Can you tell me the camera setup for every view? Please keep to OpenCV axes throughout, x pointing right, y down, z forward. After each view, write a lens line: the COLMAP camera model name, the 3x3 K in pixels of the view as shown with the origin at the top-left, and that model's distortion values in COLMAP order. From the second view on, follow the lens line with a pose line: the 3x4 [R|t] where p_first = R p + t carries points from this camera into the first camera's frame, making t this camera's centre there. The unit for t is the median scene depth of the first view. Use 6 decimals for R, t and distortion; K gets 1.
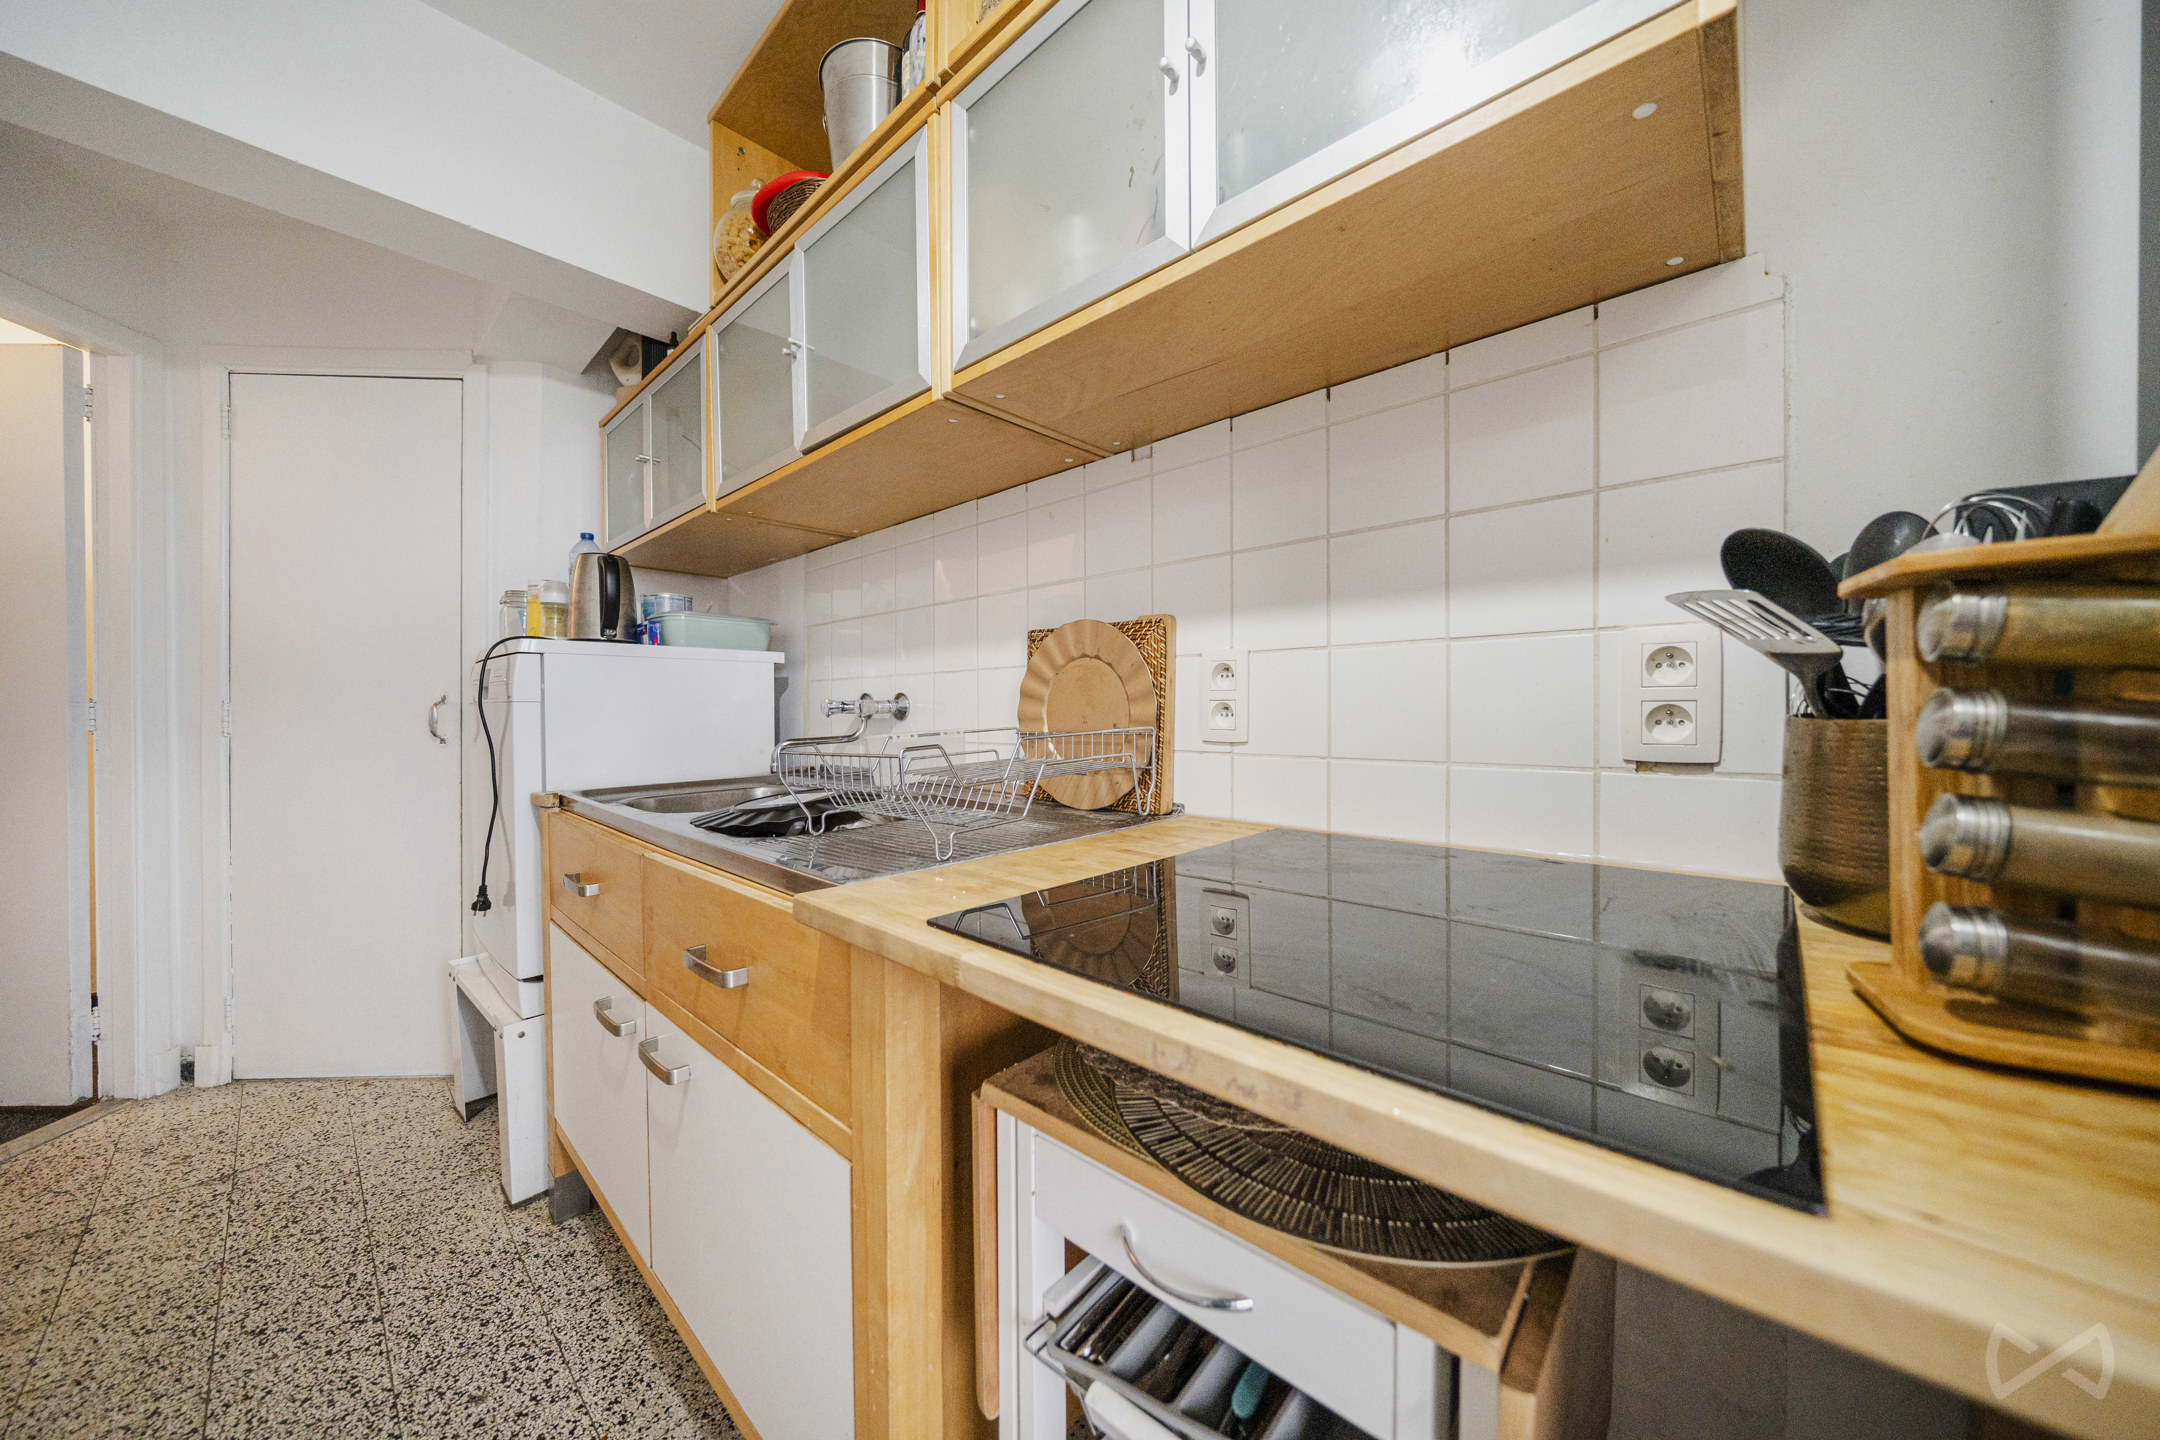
lens RADIAL K [[746.6, 0, 1082.1], [0, 746.6, 721.4], [0, 0, 1]] dist [-0.002145, -0.000106]
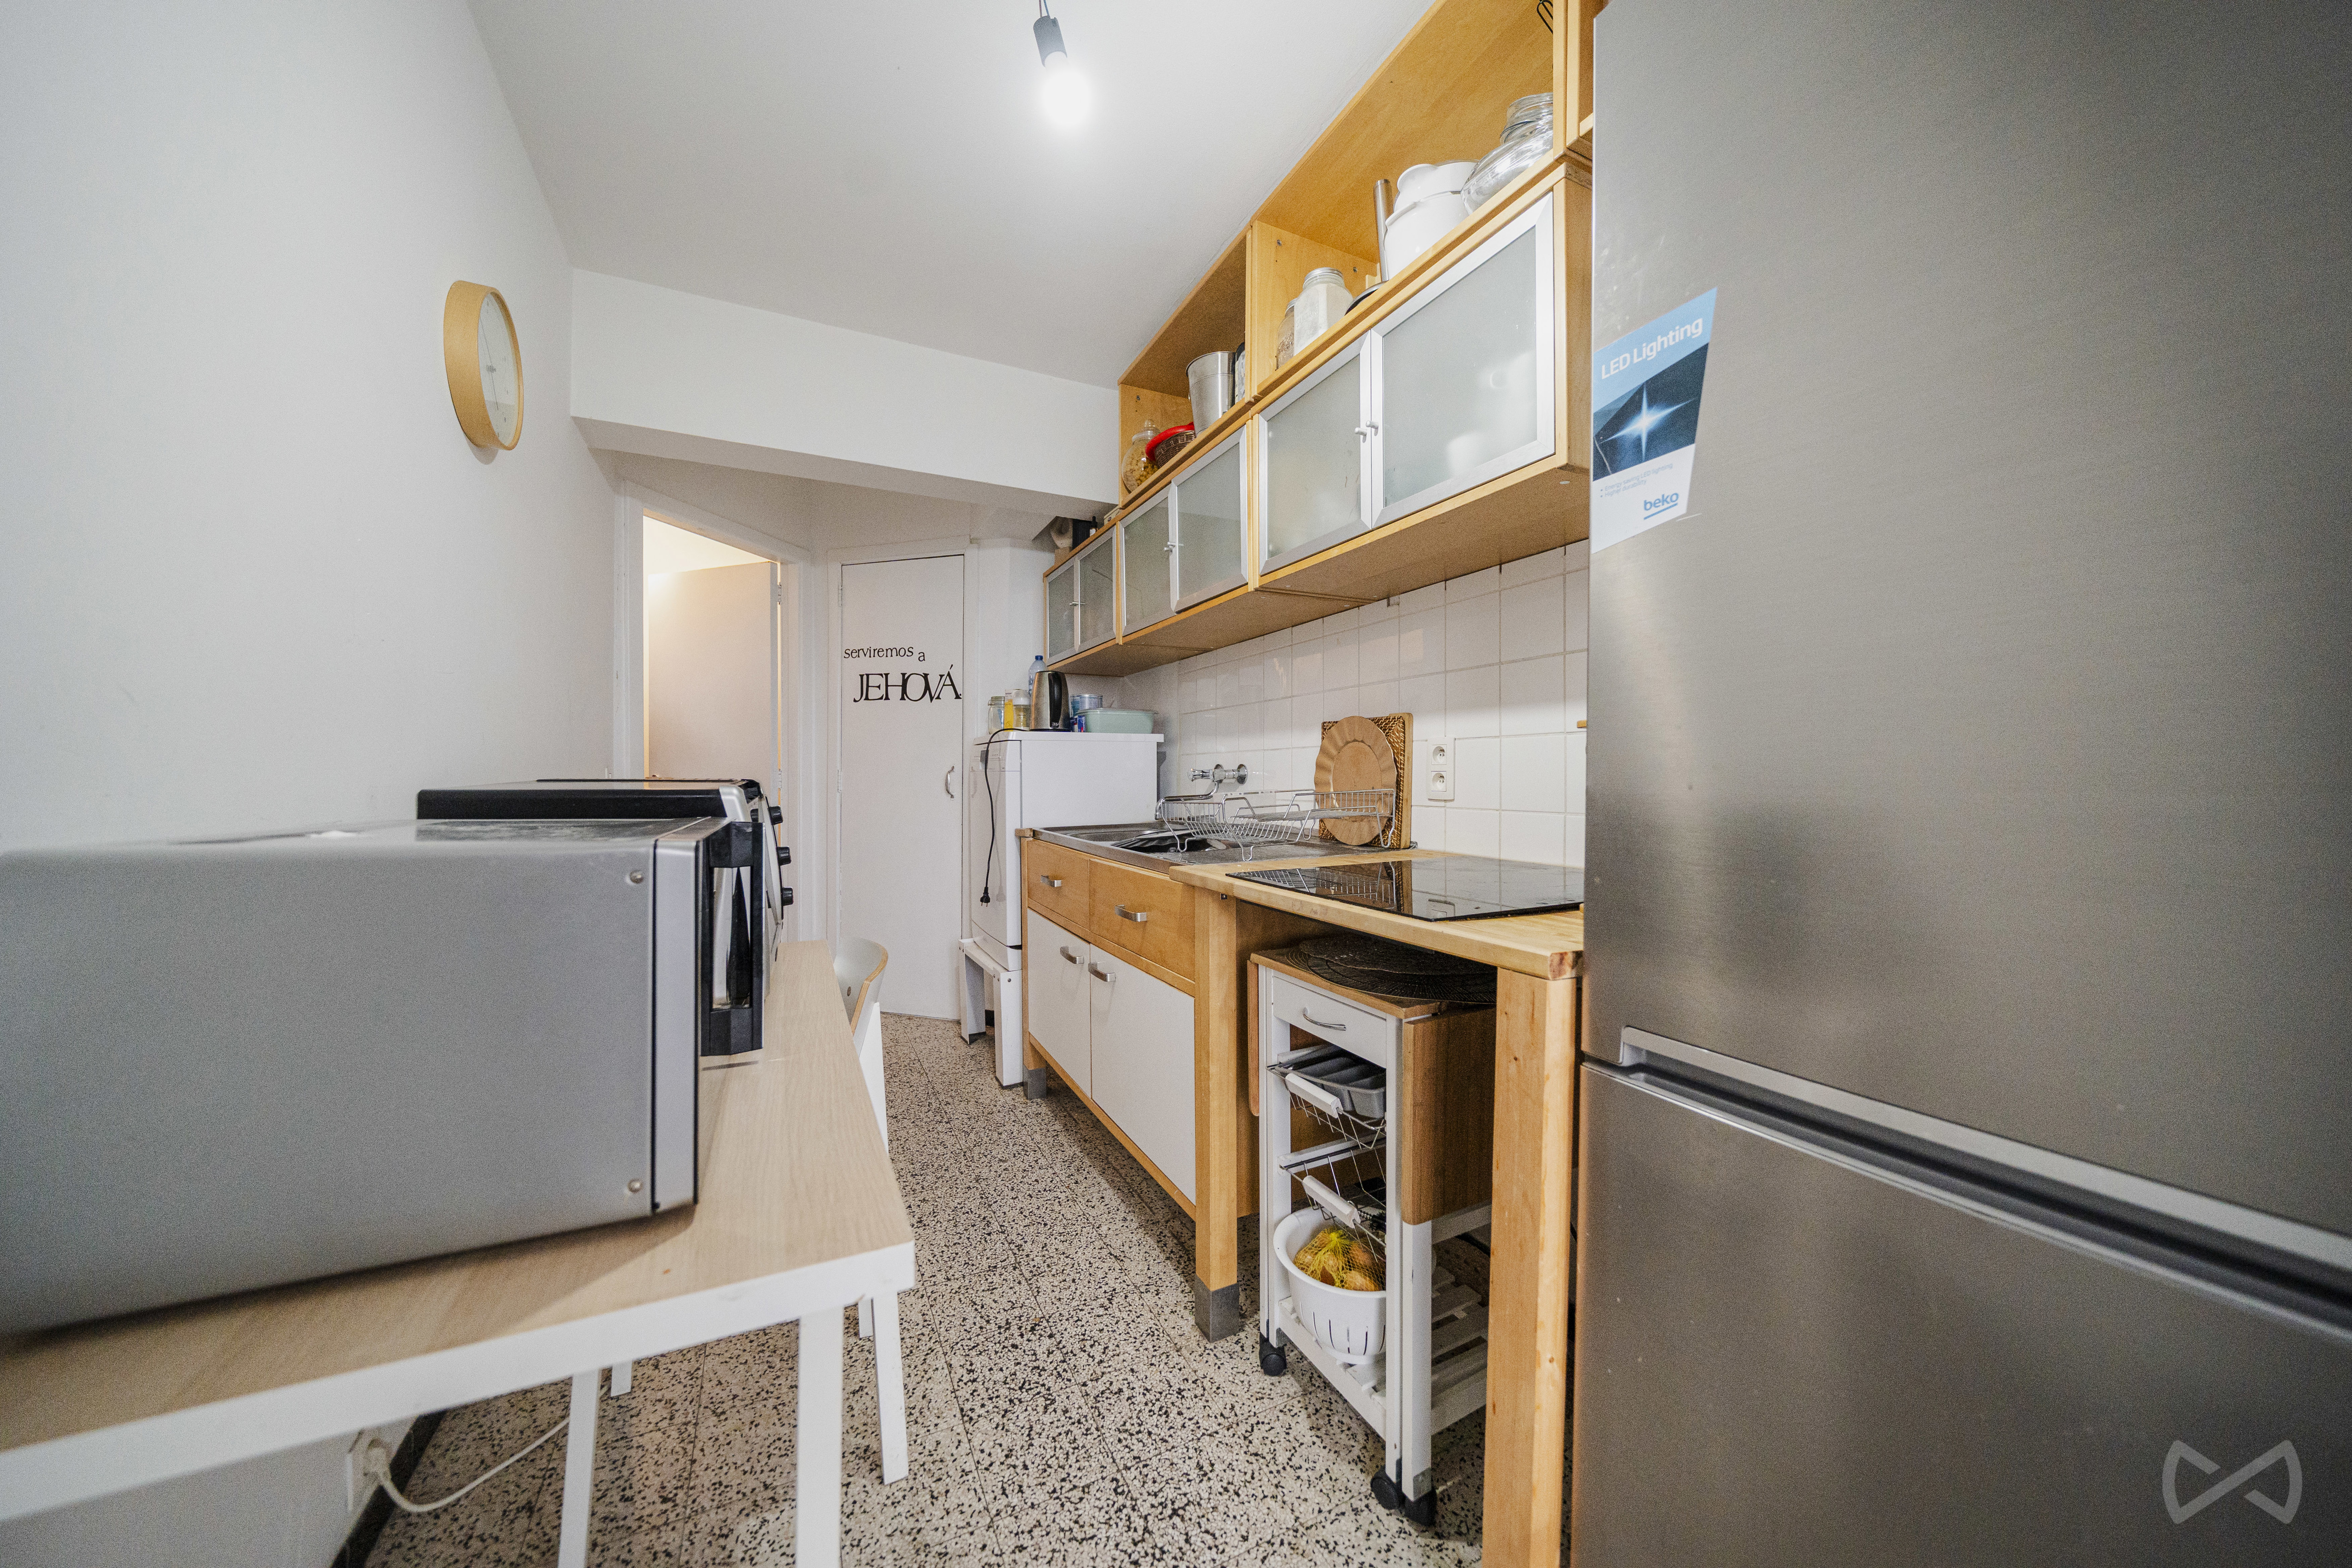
lens RADIAL K [[813.0, 0, 1178.3], [0, 813.0, 785.6], [0, 0, 1]] dist [-0.002145, -0.000106]
pose [[0.936392, 0.005096, -0.350919, 0.222991], [-0.005124, 0.999987, 0.000850, 0.001415], [0.350919, 0.001003, 0.936405, -0.575758]]
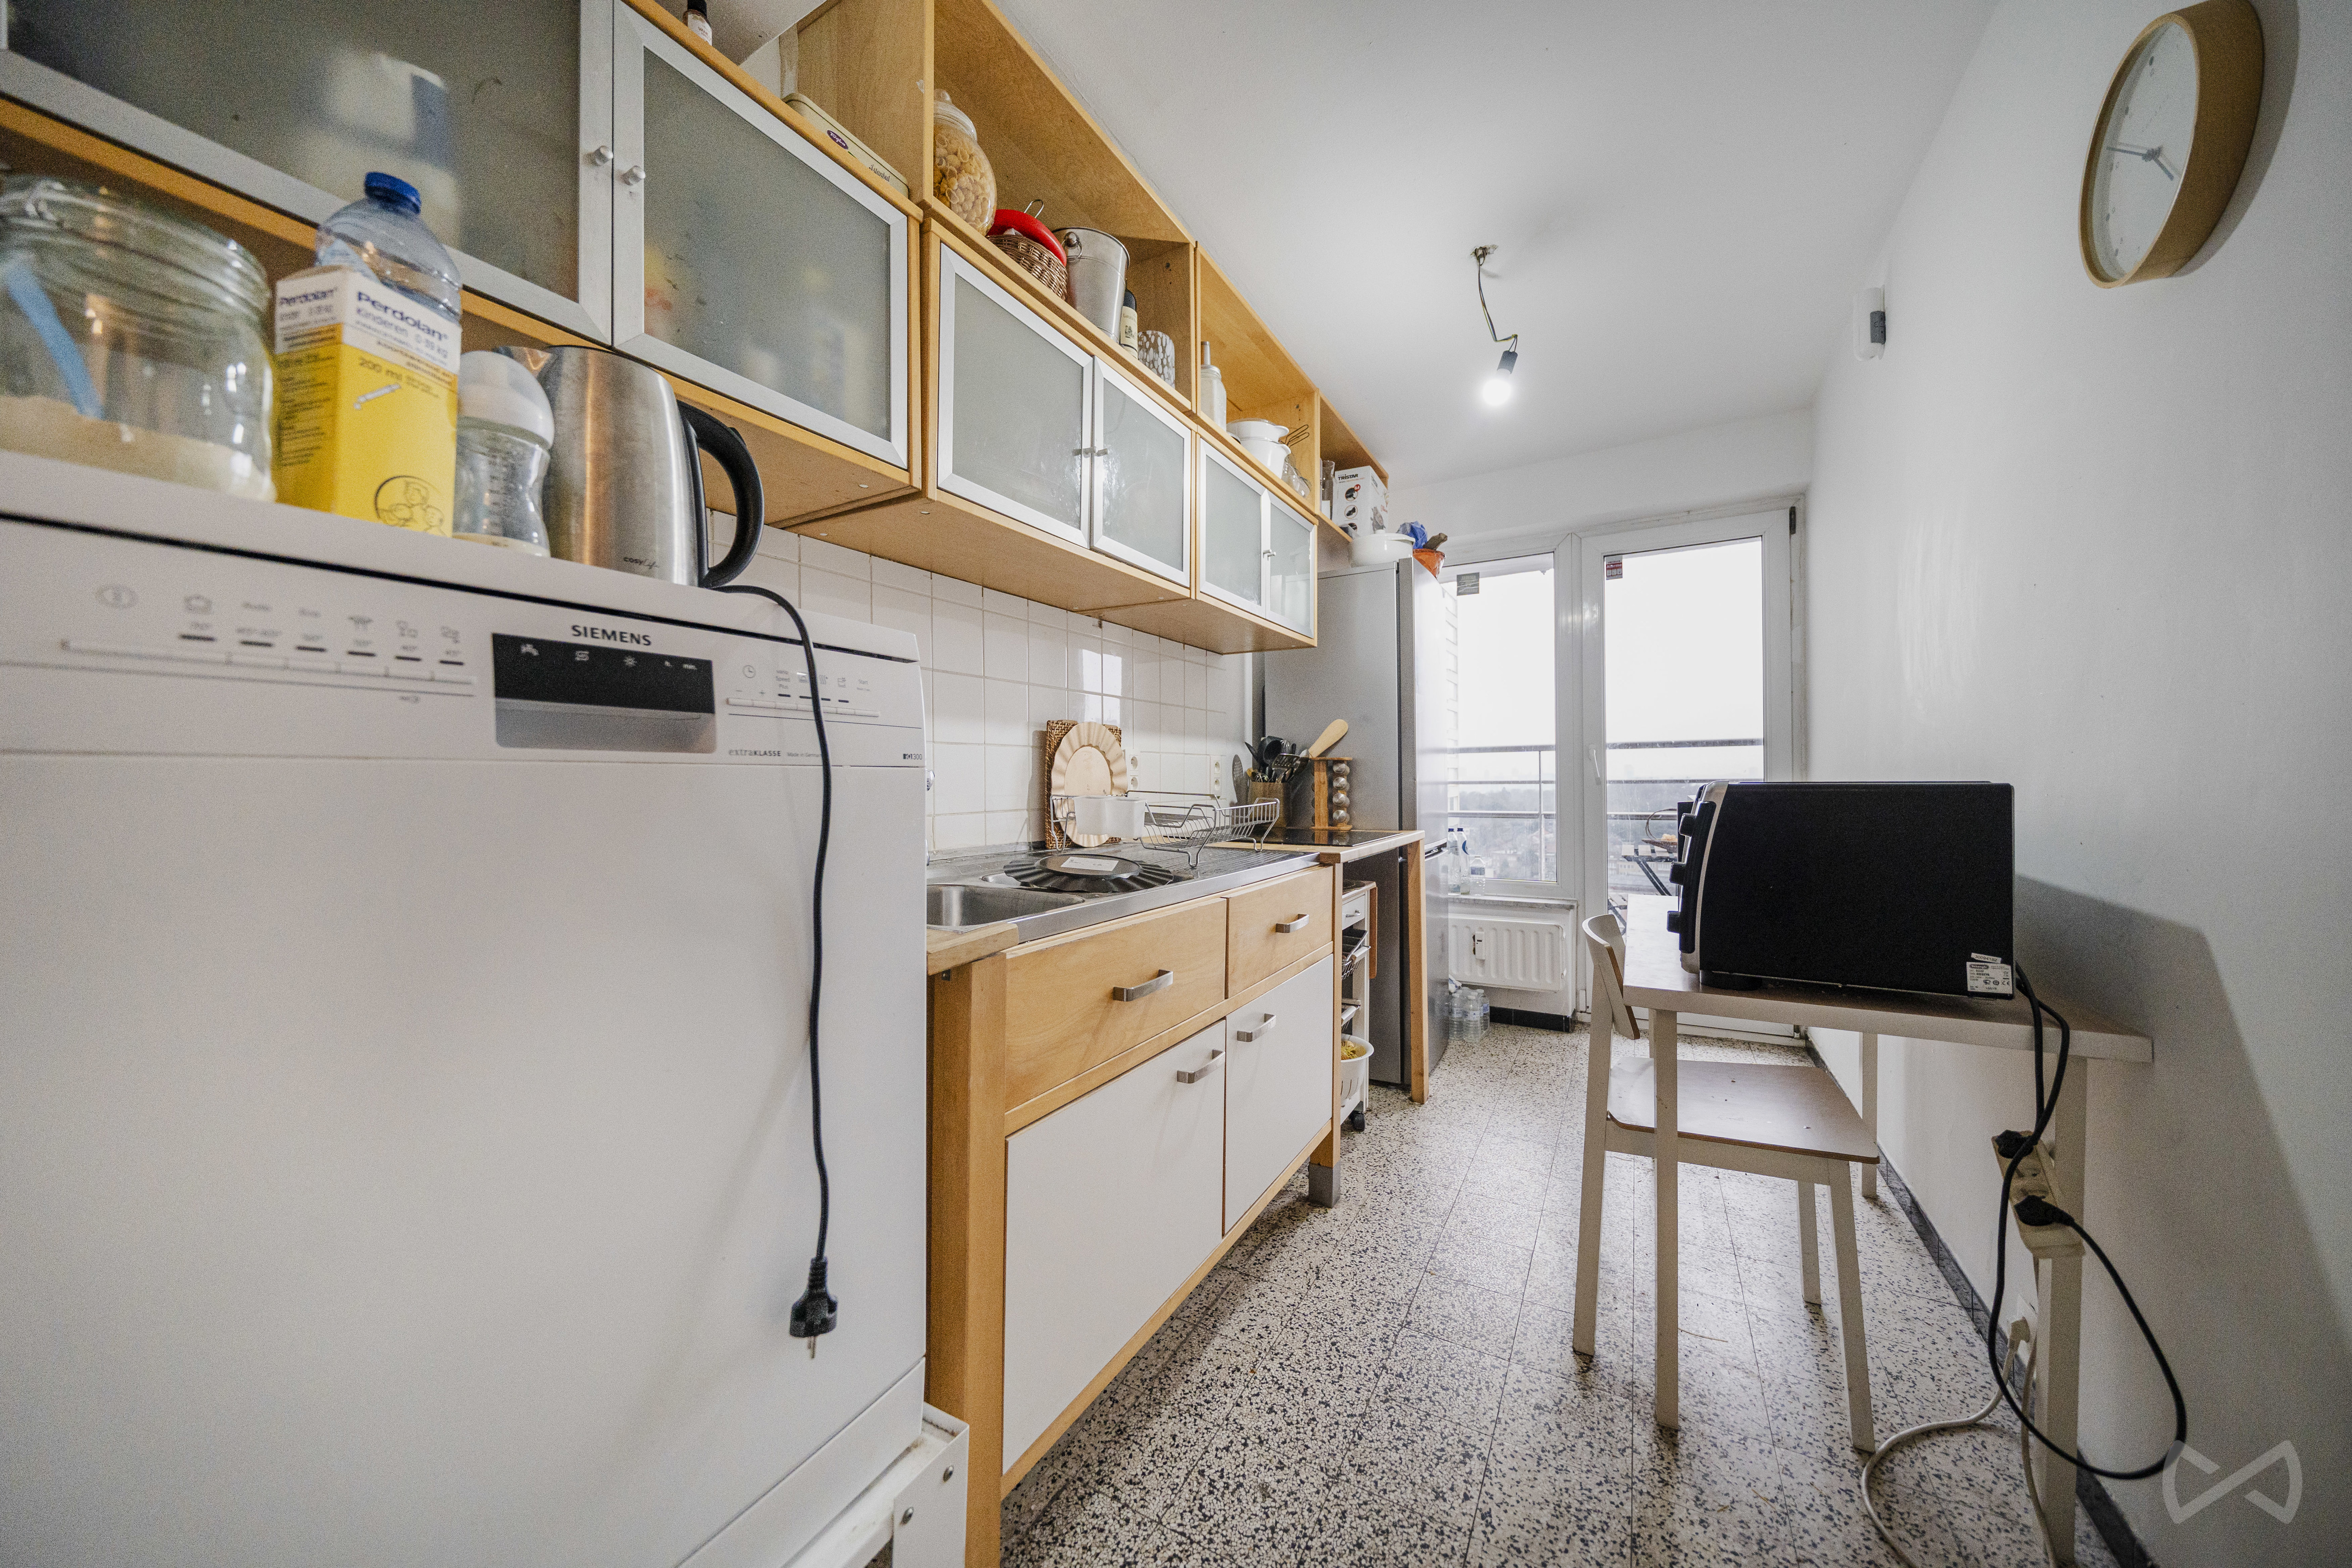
lens RADIAL K [[792.1, 0, 1190.1], [0, 792.1, 776.1], [0, 0, 1]] dist [-0.000841, -0.000046]
pose [[-0.238677, 0.000462, 0.971099, -1.500393], [0.011897, 0.999926, 0.002448, -0.023520], [-0.971026, 0.012137, -0.238665, 1.110225]]
